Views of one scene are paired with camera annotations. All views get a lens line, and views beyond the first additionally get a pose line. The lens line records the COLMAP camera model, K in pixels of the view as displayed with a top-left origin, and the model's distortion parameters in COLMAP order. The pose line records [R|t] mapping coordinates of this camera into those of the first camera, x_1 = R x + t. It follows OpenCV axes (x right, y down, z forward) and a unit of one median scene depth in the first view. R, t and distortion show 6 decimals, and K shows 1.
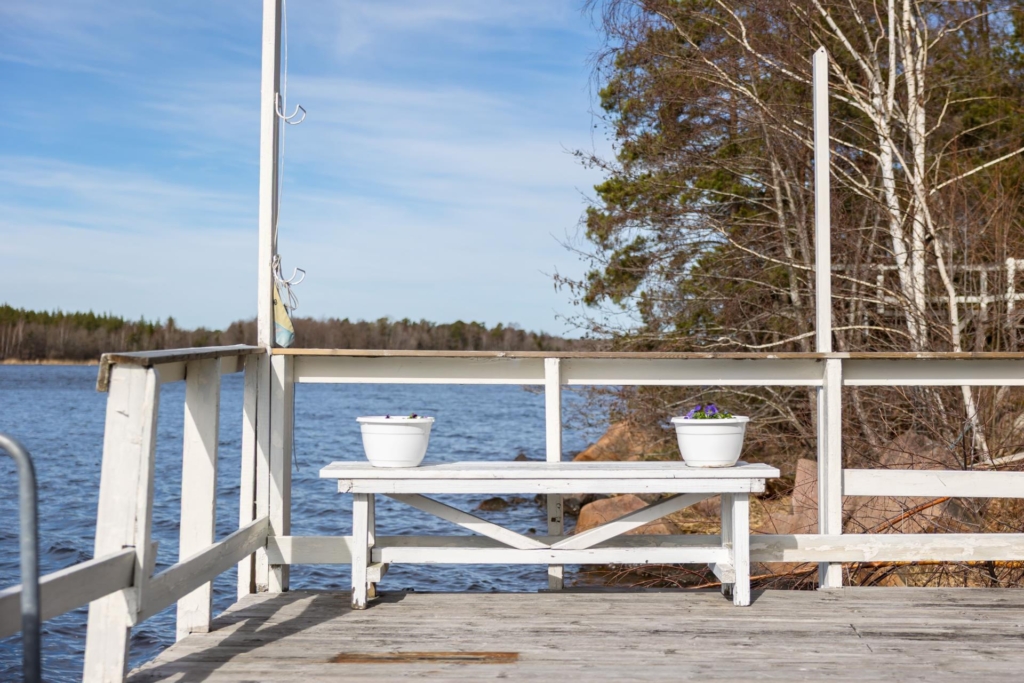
lens RADIAL K [[1449.6, 0, 561.2], [0, 1449.6, 312.7], [0, 0, 1]] dist [0.016639, 0.024979]
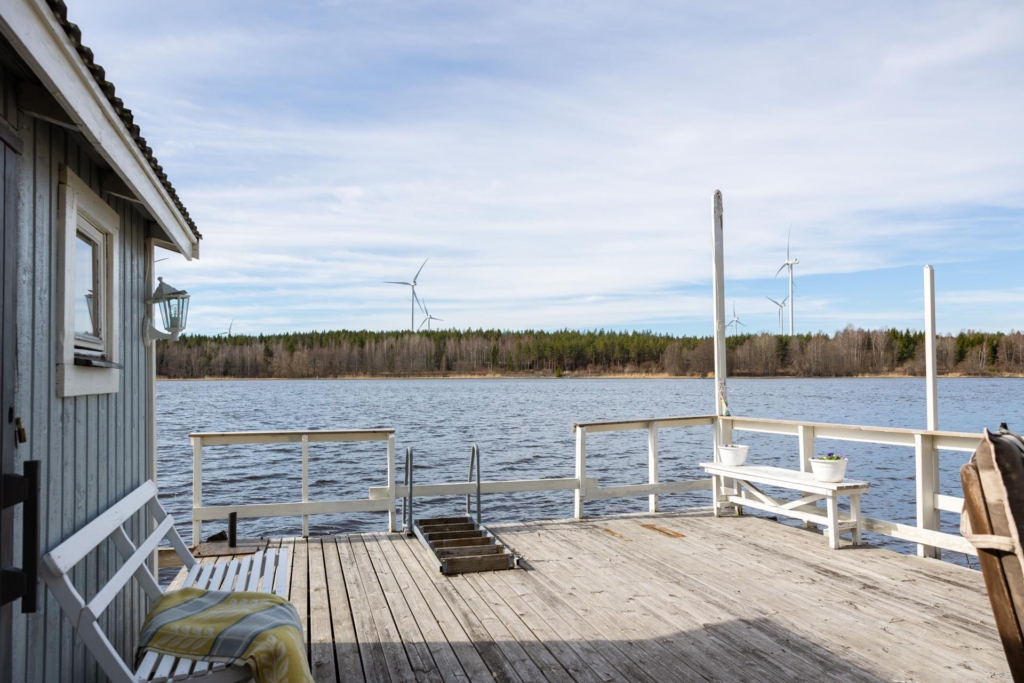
lens RADIAL K [[702.0, 0, 490.0], [0, 702.0, 342.6], [0, 0, 1]] dist [0.000314, 0.000359]
pose [[0.303354, -0.055717, -0.951247, 0.948320], [0.042984, 0.998073, -0.044752, -0.074251], [0.951908, -0.027313, 0.305165, 0.206593]]
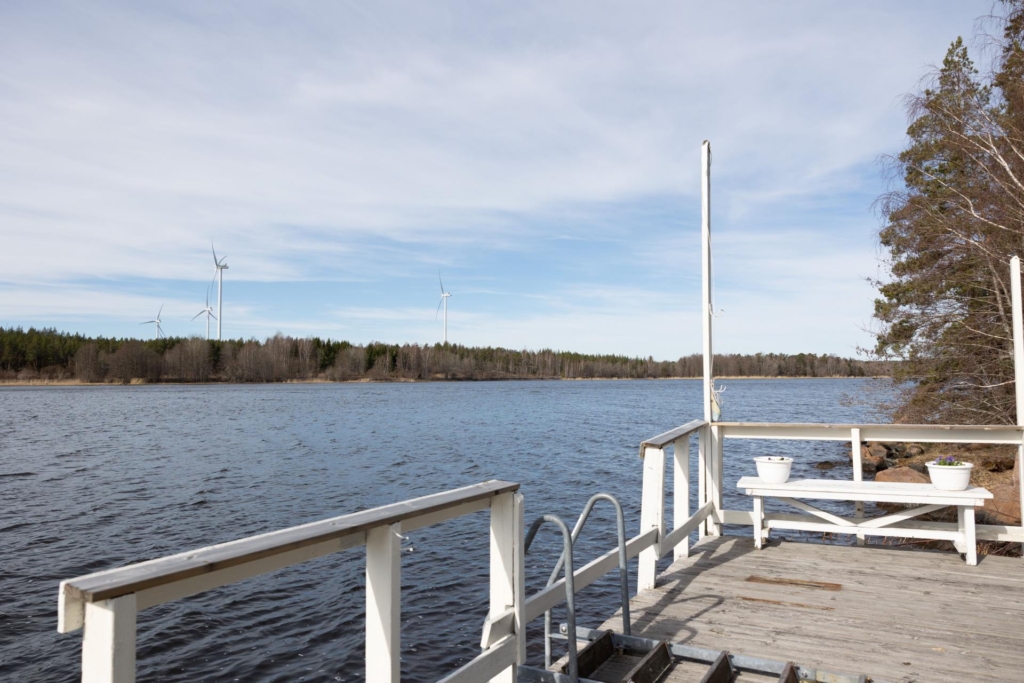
lens RADIAL K [[718.7, 0, 511.5], [0, 718.7, 360.5], [0, 0, 1]] dist [0.001265, 0.002422]
pose [[0.898456, -0.027682, -0.438190, 0.004600], [0.033139, 0.999439, 0.004810, -0.085512], [0.437811, -0.018843, 0.898870, -0.092261]]
